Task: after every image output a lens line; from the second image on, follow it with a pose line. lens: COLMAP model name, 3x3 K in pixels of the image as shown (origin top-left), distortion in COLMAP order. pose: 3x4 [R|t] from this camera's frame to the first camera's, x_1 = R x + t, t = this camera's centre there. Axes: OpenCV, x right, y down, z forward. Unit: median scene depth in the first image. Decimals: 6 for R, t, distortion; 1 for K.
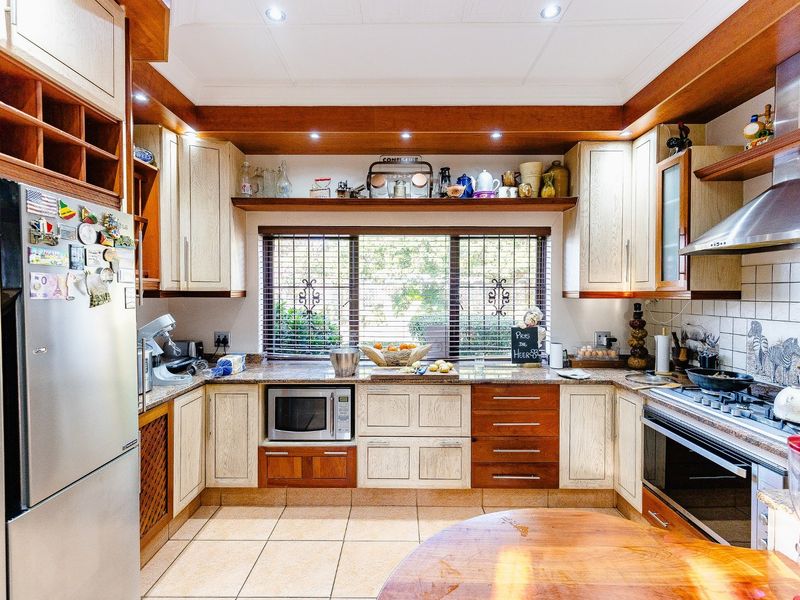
lens RADIAL K [[444.2, 0, 414.6], [0, 444.2, 303.4], [0, 0, 1]] dist [0.001040, -0.001017]
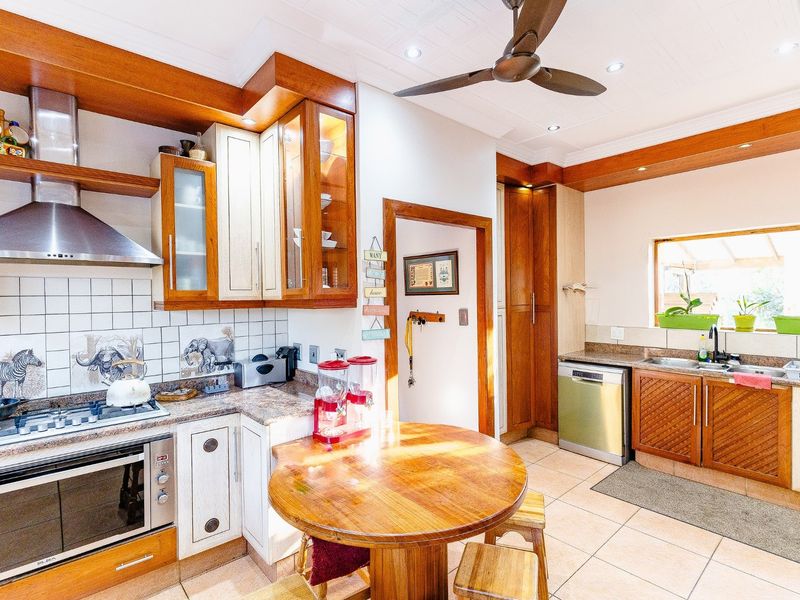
lens RADIAL K [[407.7, 0, 400.0], [0, 407.7, 300.0], [0, 0, 1]] dist [0.003271, 0.000978]
pose [[-0.664883, -0.001772, 0.746945, -0.332793], [0.030450, 0.999102, 0.029475, -0.030087], [-0.746327, 0.042342, -0.664232, 0.733827]]
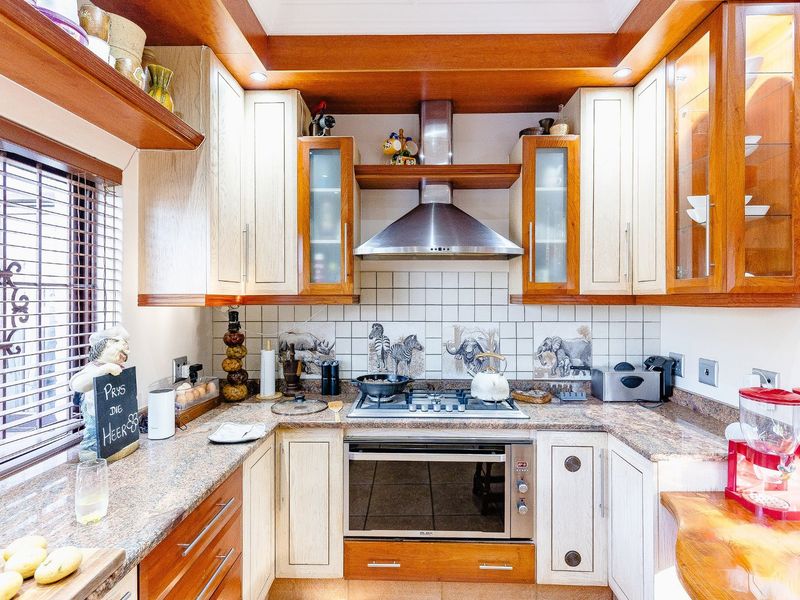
lens RADIAL K [[415.6, 0, 400.0], [0, 415.6, 300.0], [0, 0, 1]] dist [0.006623, 0.000512]
pose [[0.020823, -0.008754, 0.999745, -0.194585], [0.023723, 0.999684, 0.008259, -0.019419], [-0.999502, 0.023545, 0.021024, 0.756354]]
